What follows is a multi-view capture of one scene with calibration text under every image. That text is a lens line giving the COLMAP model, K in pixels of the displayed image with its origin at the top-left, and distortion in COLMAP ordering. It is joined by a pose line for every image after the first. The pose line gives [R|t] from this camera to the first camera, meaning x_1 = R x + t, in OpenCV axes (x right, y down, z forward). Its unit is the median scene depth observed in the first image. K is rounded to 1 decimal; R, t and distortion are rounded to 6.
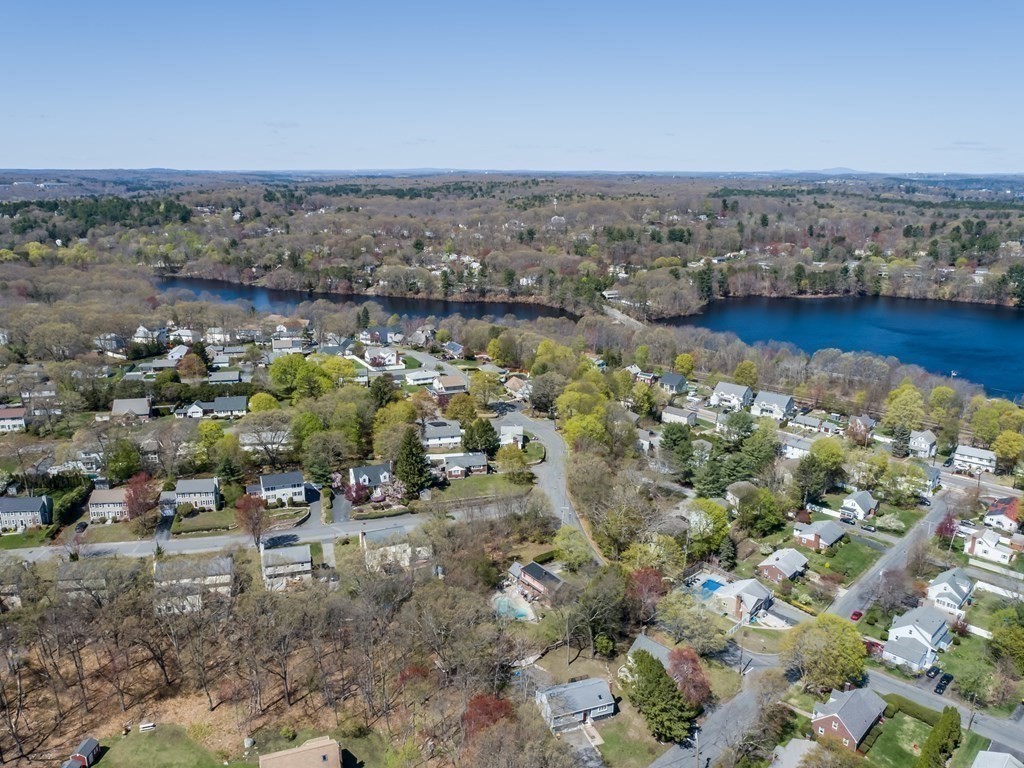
lens RADIAL K [[784.4, 0, 512.0], [0, 784.4, 384.0], [0, 0, 1]] dist [-0.013425, 0.003512]
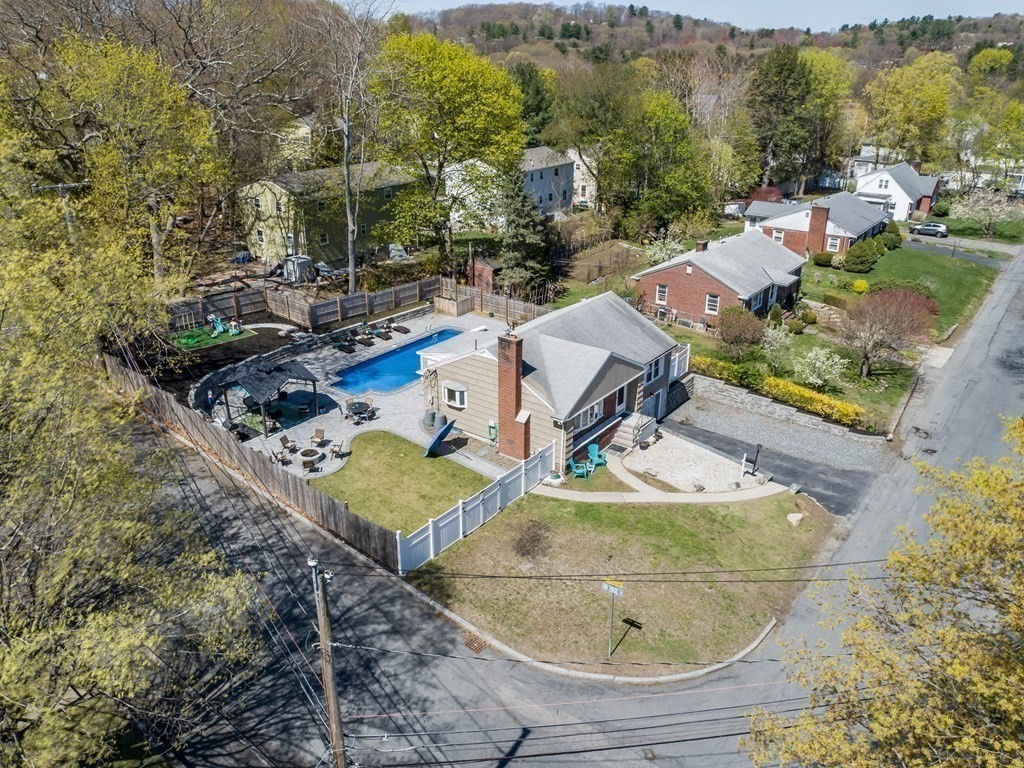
lens RADIAL K [[784.4, 0, 512.0], [0, 784.4, 384.0], [0, 0, 1]] dist [-0.013425, 0.003512]
pose [[0.994245, -0.046800, 0.096371, 0.256164], [0.032689, 0.989166, 0.143117, 0.239147], [-0.102025, -0.139143, 0.985003, 0.765712]]
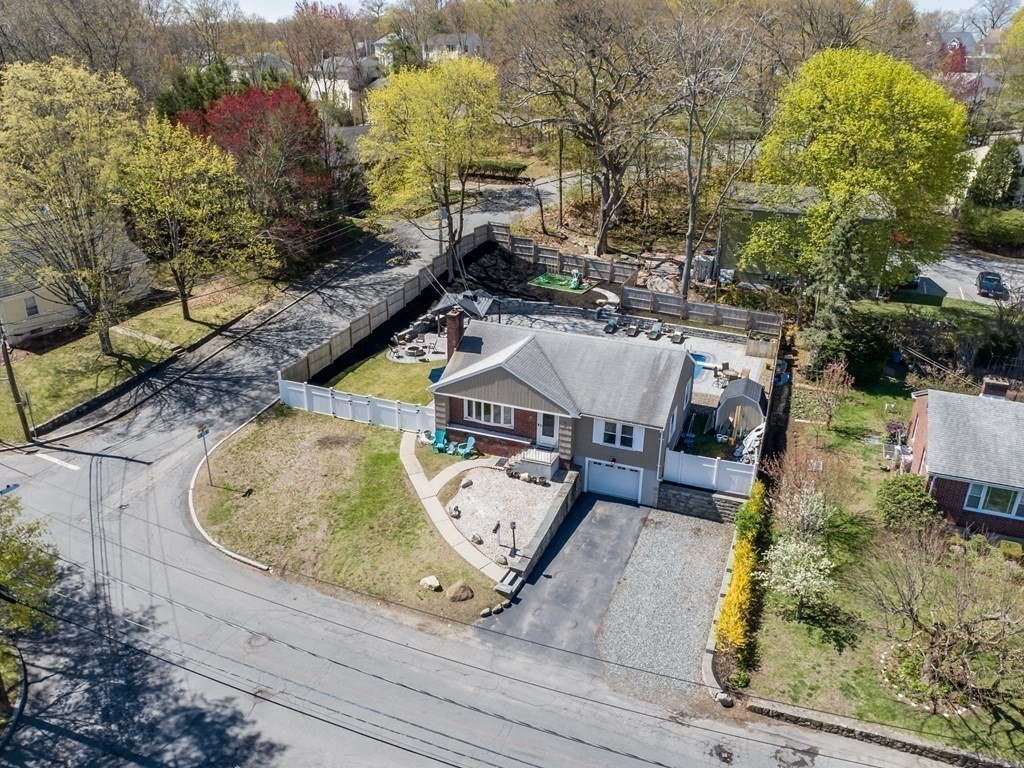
lens RADIAL K [[784.4, 0, 512.0], [0, 784.4, 384.0], [0, 0, 1]] dist [-0.013425, 0.003512]
pose [[0.359014, 0.364272, -0.859311, 0.461925], [-0.252871, 0.924219, 0.286139, 0.209157], [0.898424, 0.114567, 0.423922, 0.869852]]
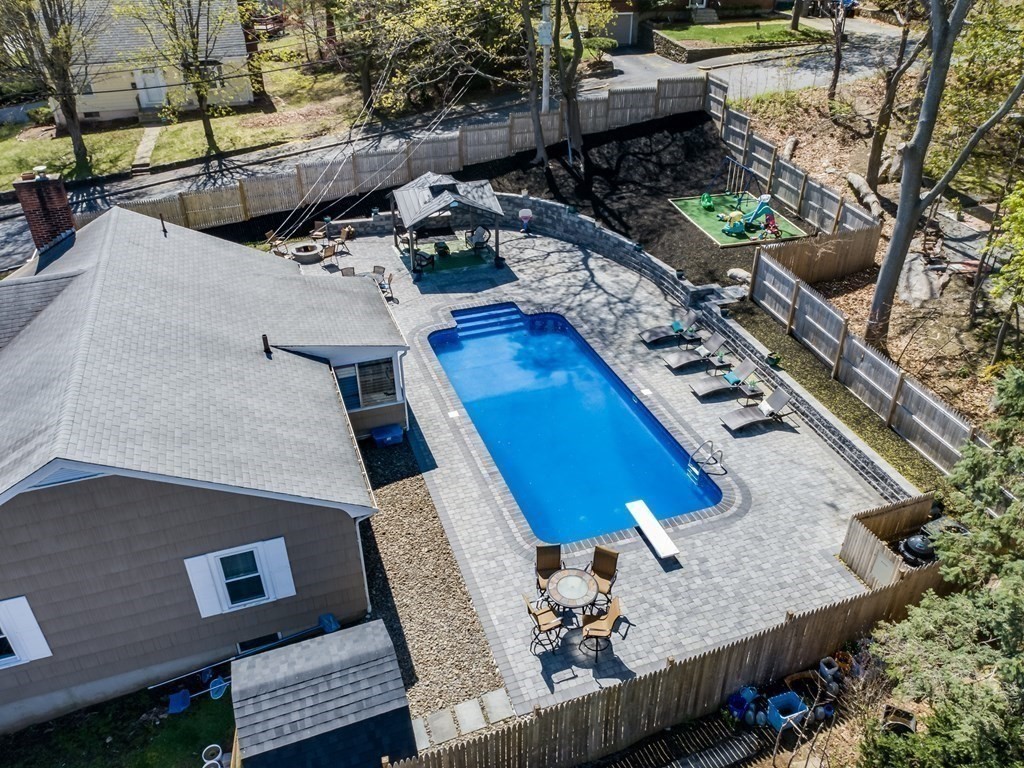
lens RADIAL K [[784.4, 0, 512.0], [0, 784.4, 384.0], [0, 0, 1]] dist [-0.013425, 0.003512]
pose [[-0.455203, 0.458591, -0.763207, 0.332165], [-0.234306, 0.765255, 0.599571, 0.201957], [0.859006, 0.451750, -0.240896, 1.028756]]
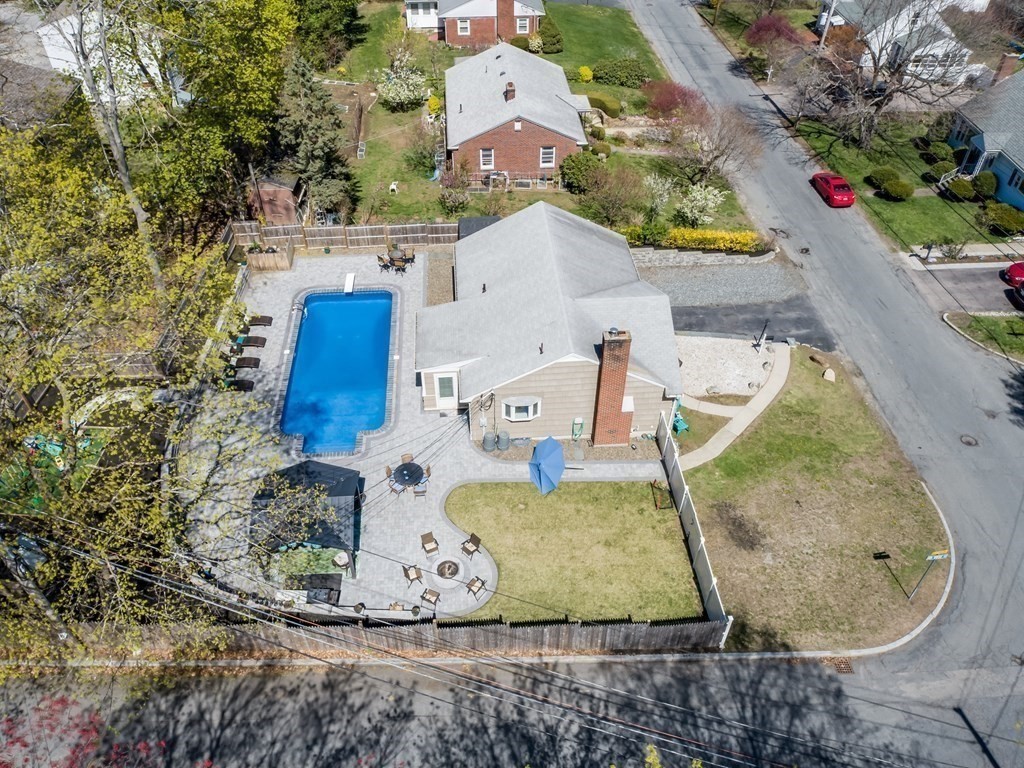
lens RADIAL K [[784.4, 0, 512.0], [0, 784.4, 384.0], [0, 0, 1]] dist [-0.013425, 0.003512]
pose [[0.673383, -0.504855, 0.540070, 0.173740], [0.191815, 0.824816, 0.531870, 0.178036], [-0.713976, -0.254559, 0.652256, 0.855378]]
